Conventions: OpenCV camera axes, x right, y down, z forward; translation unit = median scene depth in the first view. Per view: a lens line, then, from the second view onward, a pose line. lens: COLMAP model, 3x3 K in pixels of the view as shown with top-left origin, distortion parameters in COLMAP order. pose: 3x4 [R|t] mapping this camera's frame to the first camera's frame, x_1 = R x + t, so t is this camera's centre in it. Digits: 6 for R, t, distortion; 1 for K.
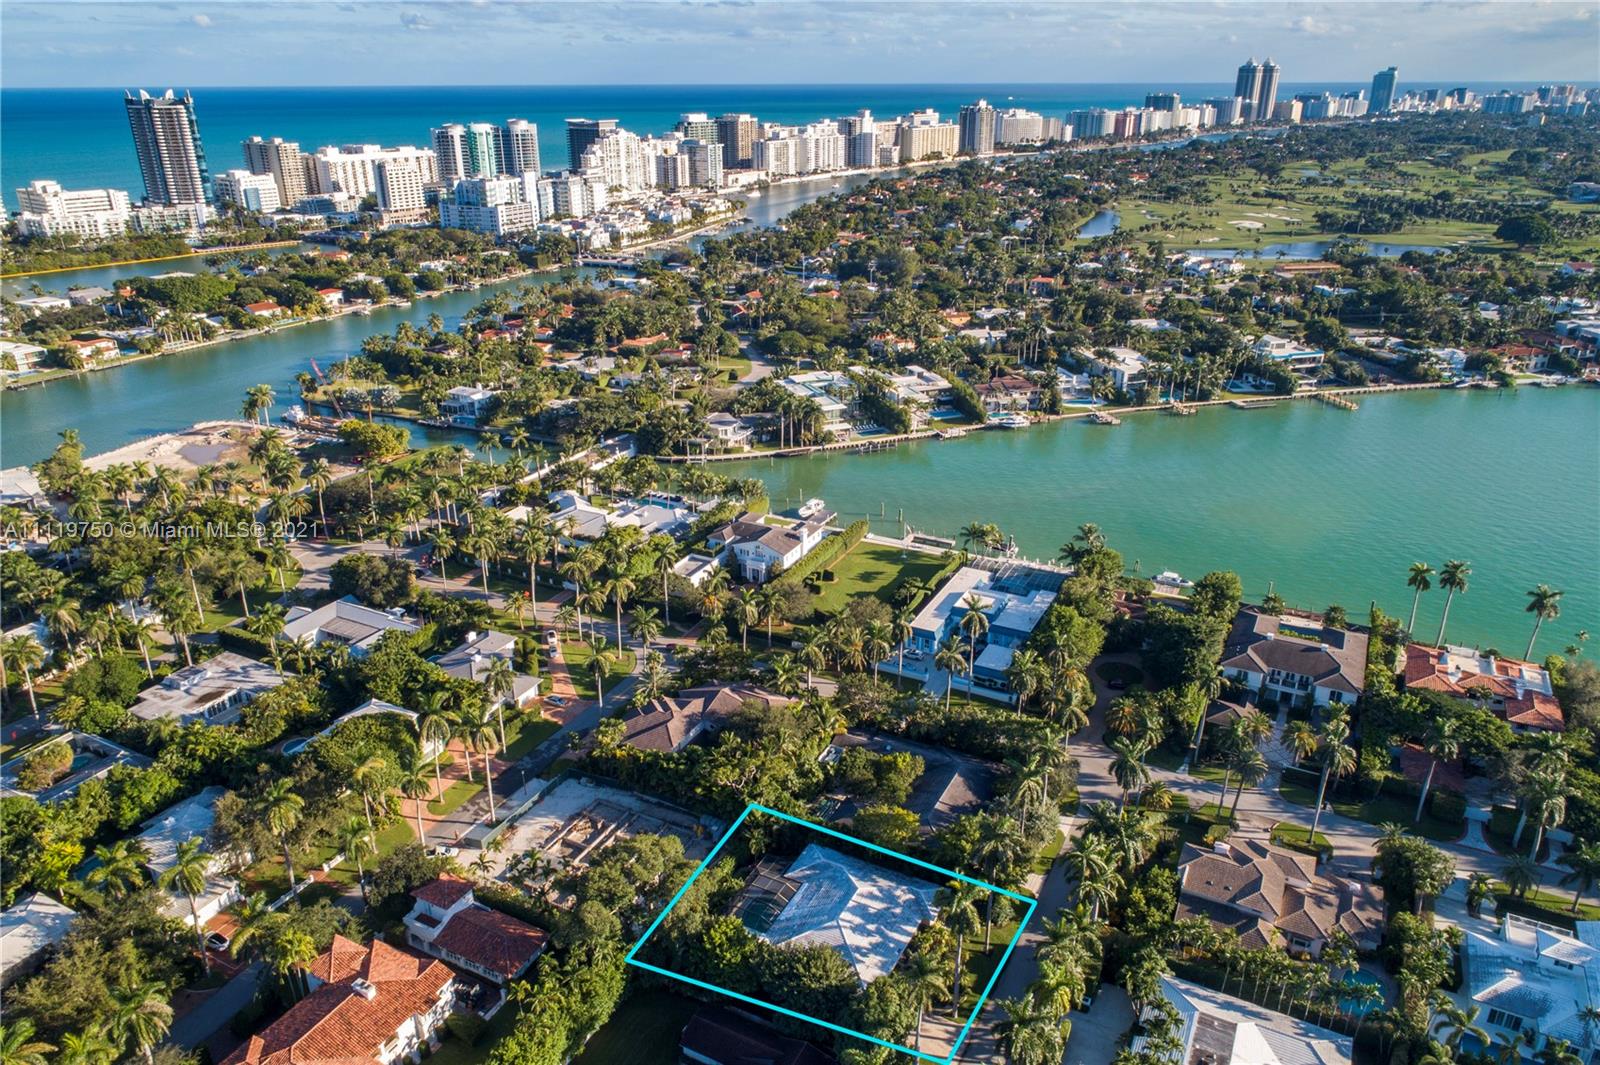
lens RADIAL K [[1082.2, 0, 803.7], [0, 1082.2, 535.1], [0, 0, 1]] dist [-0.001435, 0.008041]
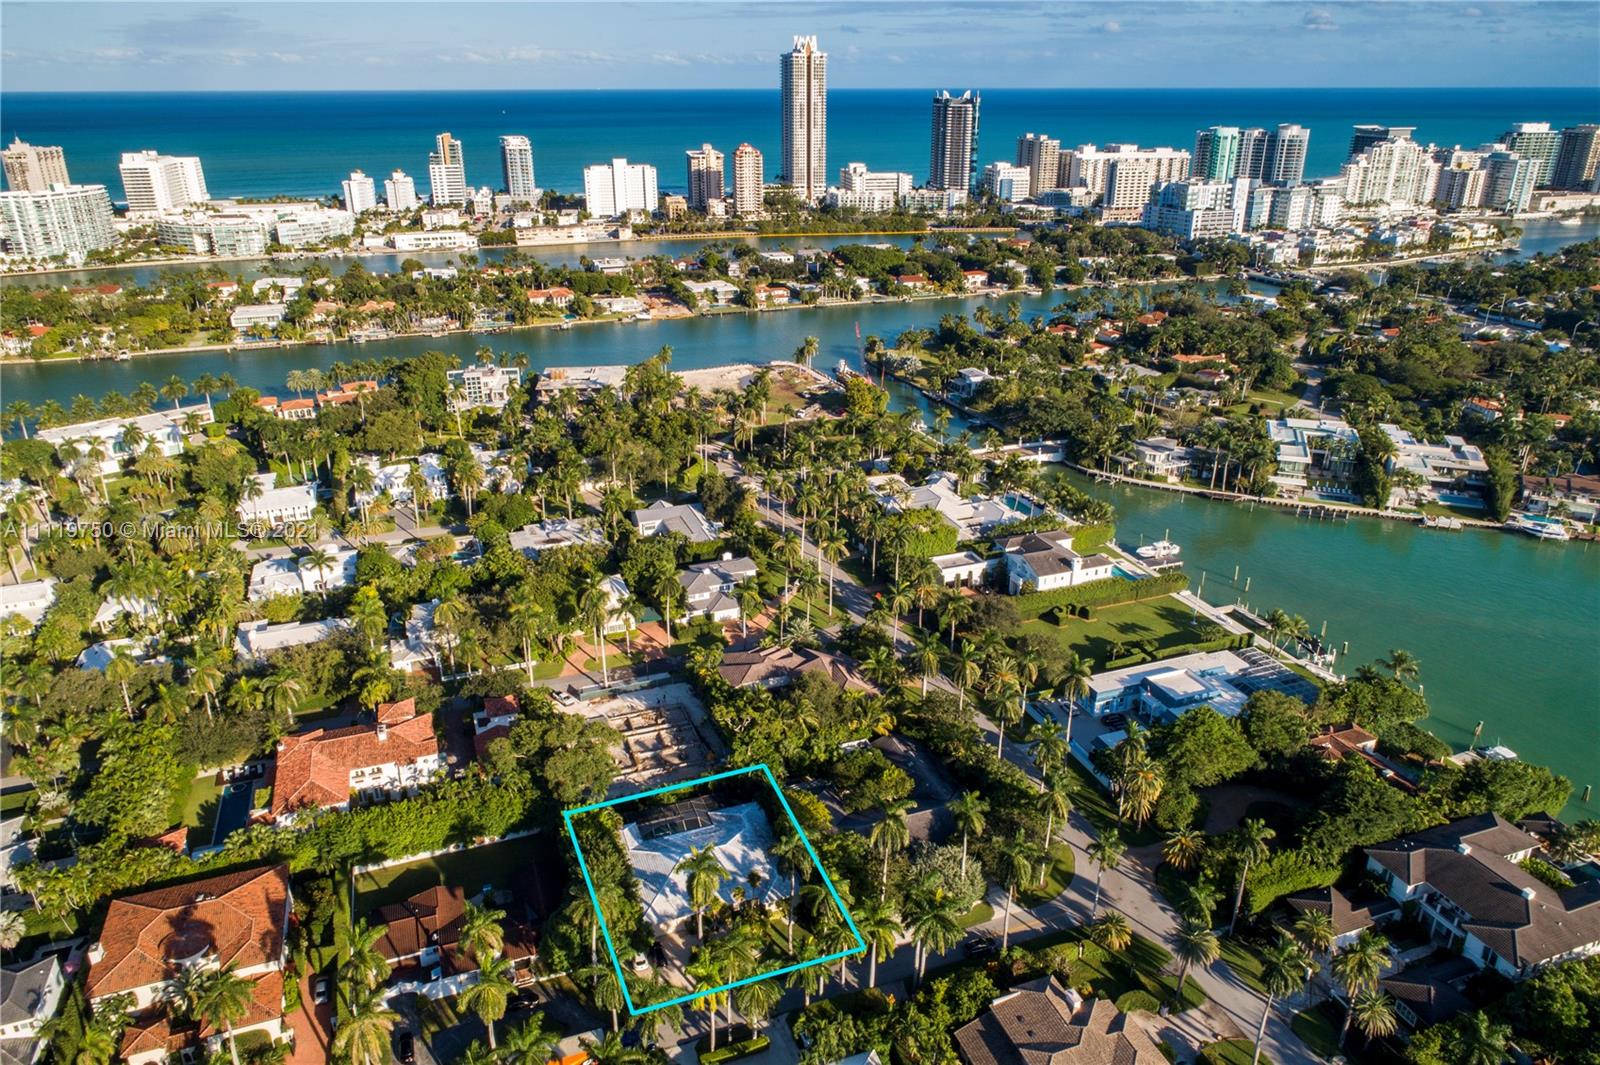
lens RADIAL K [[1082.2, 0, 801.9], [0, 1082.2, 536.5], [0, 0, 1]] dist [-0.001435, 0.008041]
pose [[0.742450, 0.261876, -0.616595, 0.276686], [-0.262088, 0.960610, 0.092401, -0.033305], [0.616505, 0.092999, 0.781839, 0.075958]]
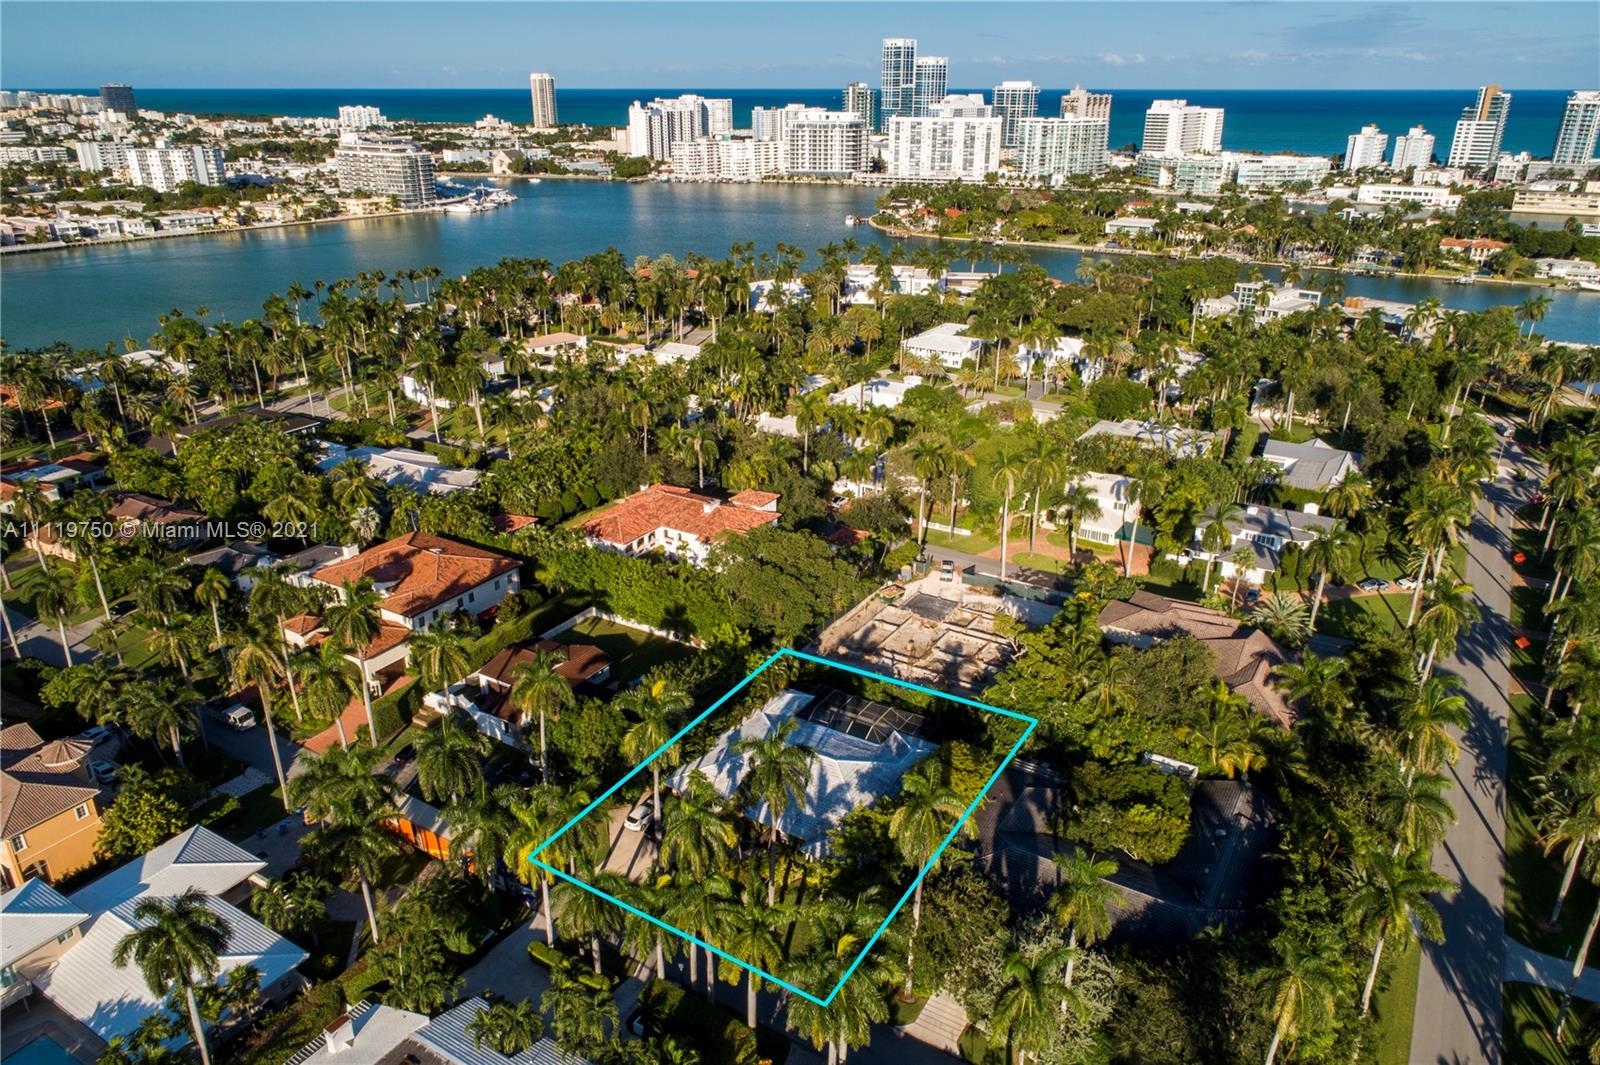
lens RADIAL K [[1082.2, 0, 800.5], [0, 1082.2, 533.6], [0, 0, 1]] dist [-0.001435, 0.008041]
pose [[-0.072995, 0.387083, -0.919151, 0.267967], [-0.390960, 0.836741, 0.383426, -0.028533], [0.917509, 0.387339, 0.090256, 0.346953]]
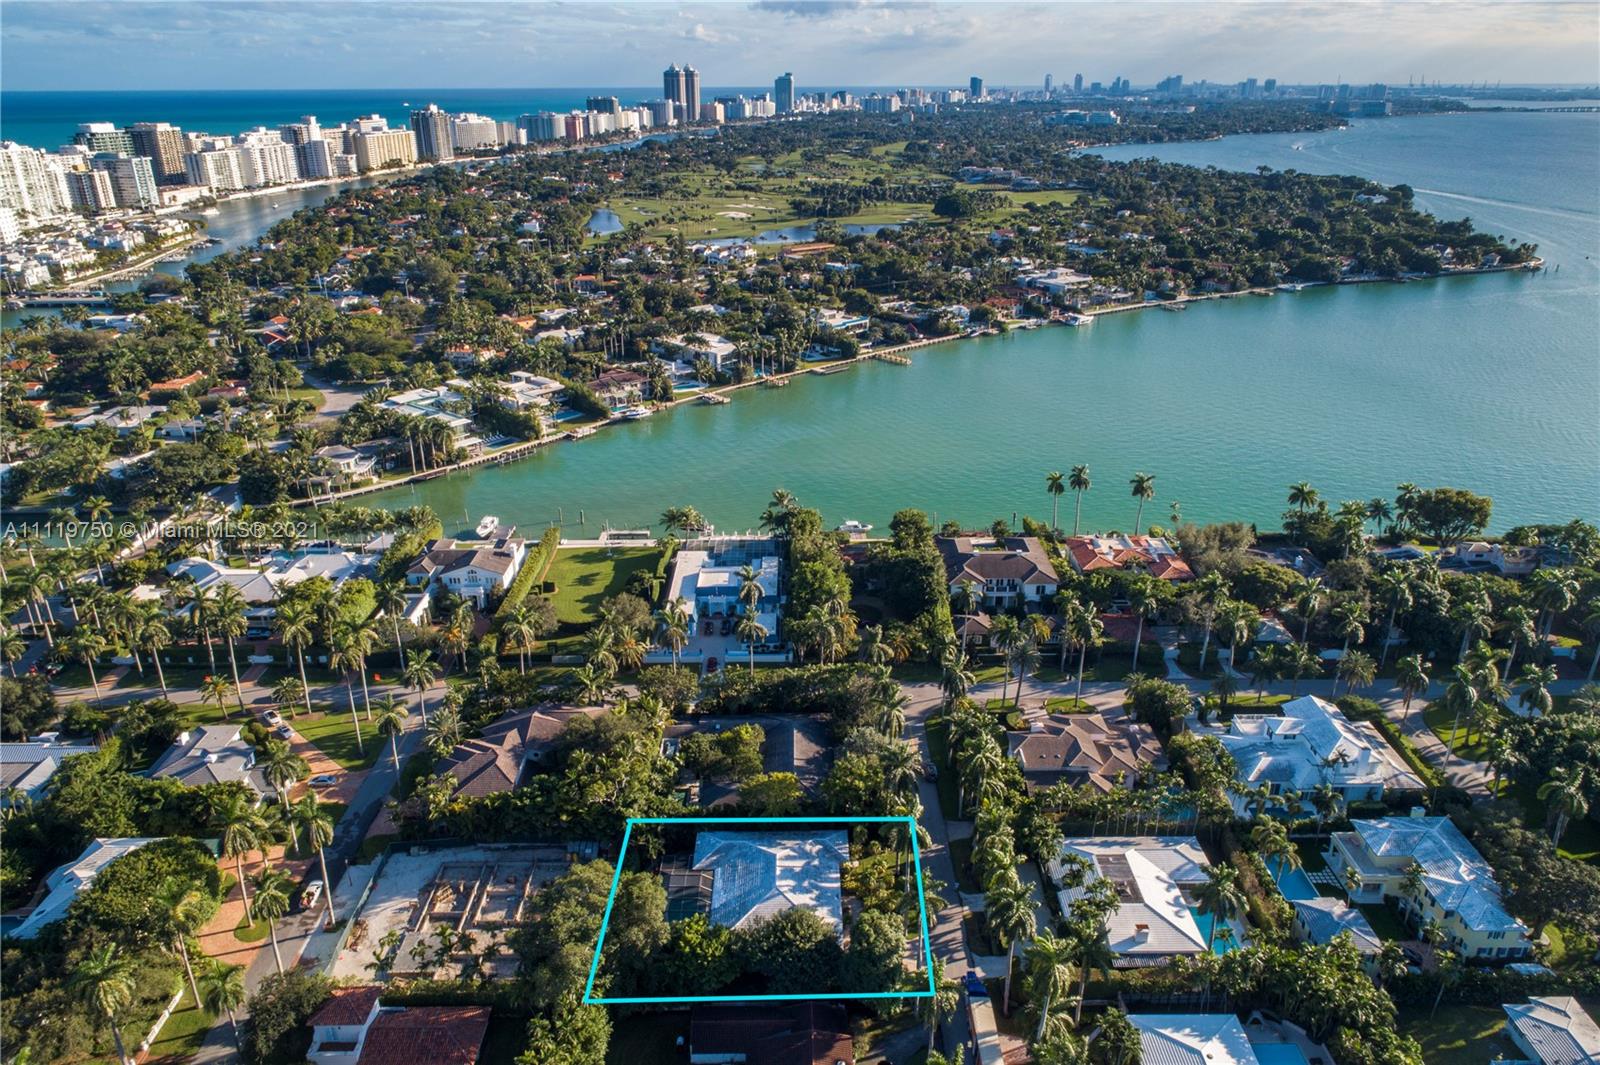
lens RADIAL K [[1082.2, 0, 803.9], [0, 1082.2, 533.7], [0, 0, 1]] dist [-0.001435, 0.008041]
pose [[0.882915, -0.182676, 0.432539, -0.127567], [0.185015, 0.982036, 0.037088, -0.001889], [-0.431544, 0.047281, 0.900852, 0.021008]]
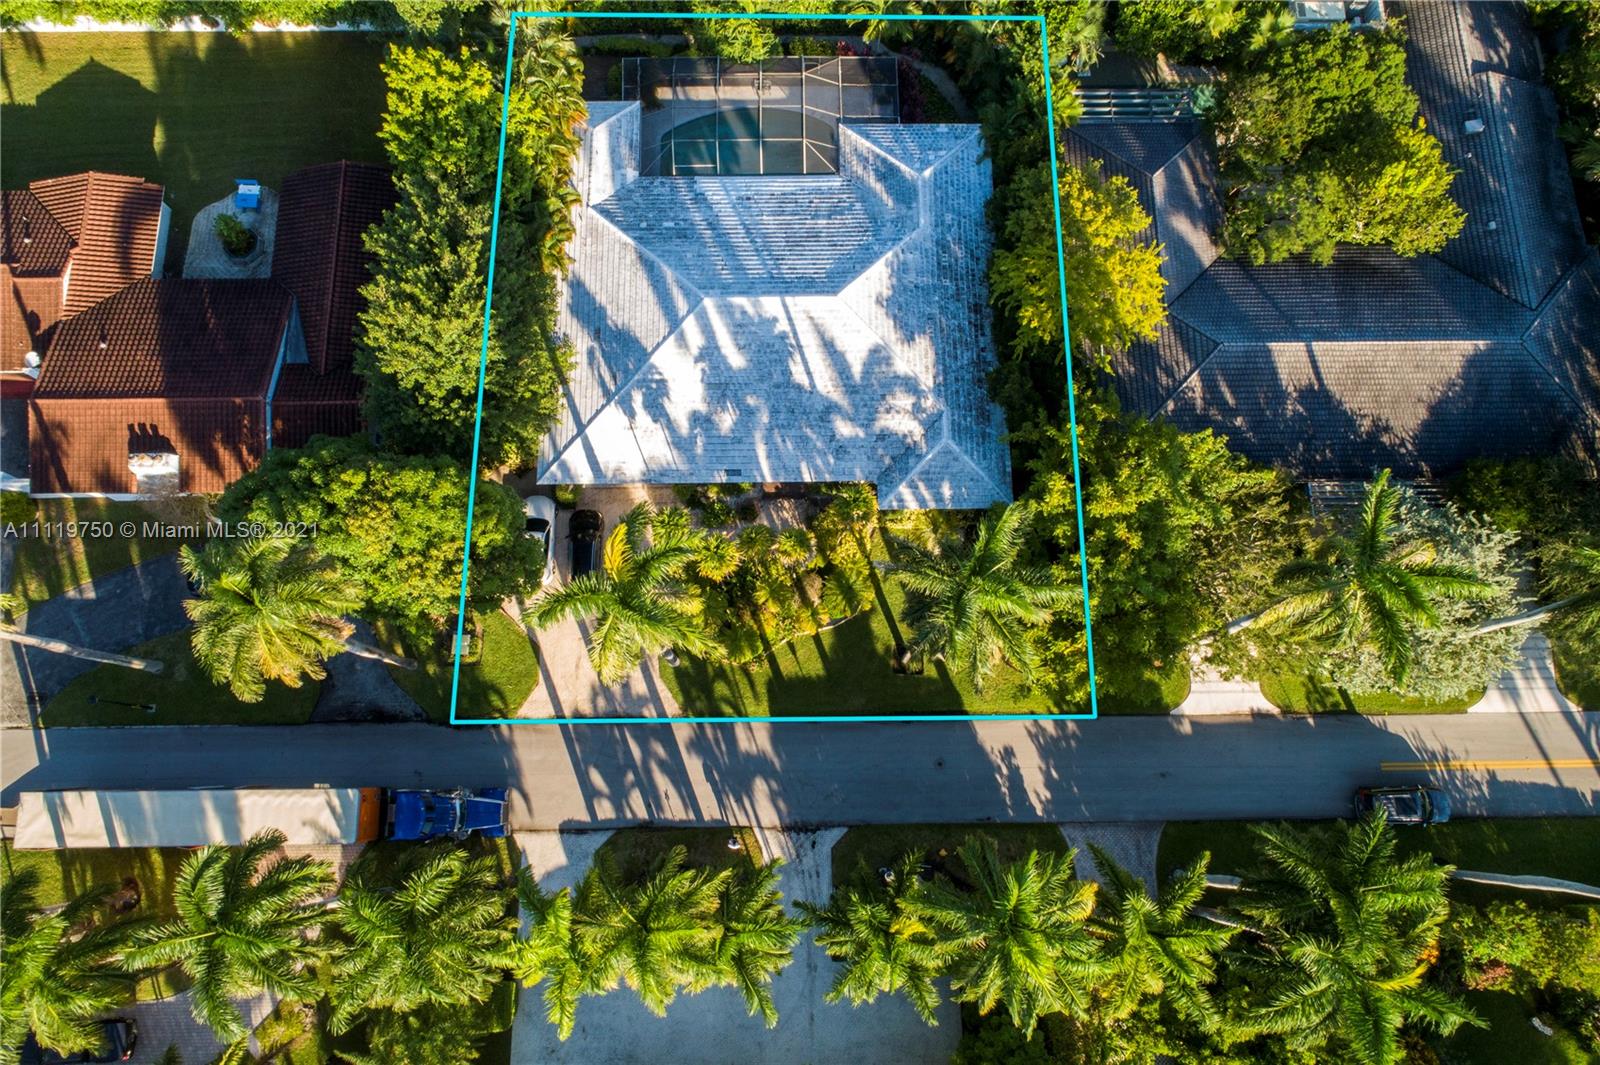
lens RADIAL K [[1082.2, 0, 804.4], [0, 1082.2, 540.9], [0, 0, 1]] dist [-0.001435, 0.008041]
pose [[0.471748, 0.857900, -0.203622, 0.076764], [-0.352943, 0.395354, 0.848013, 0.021098], [0.808013, -0.328182, 0.489297, 0.319294]]
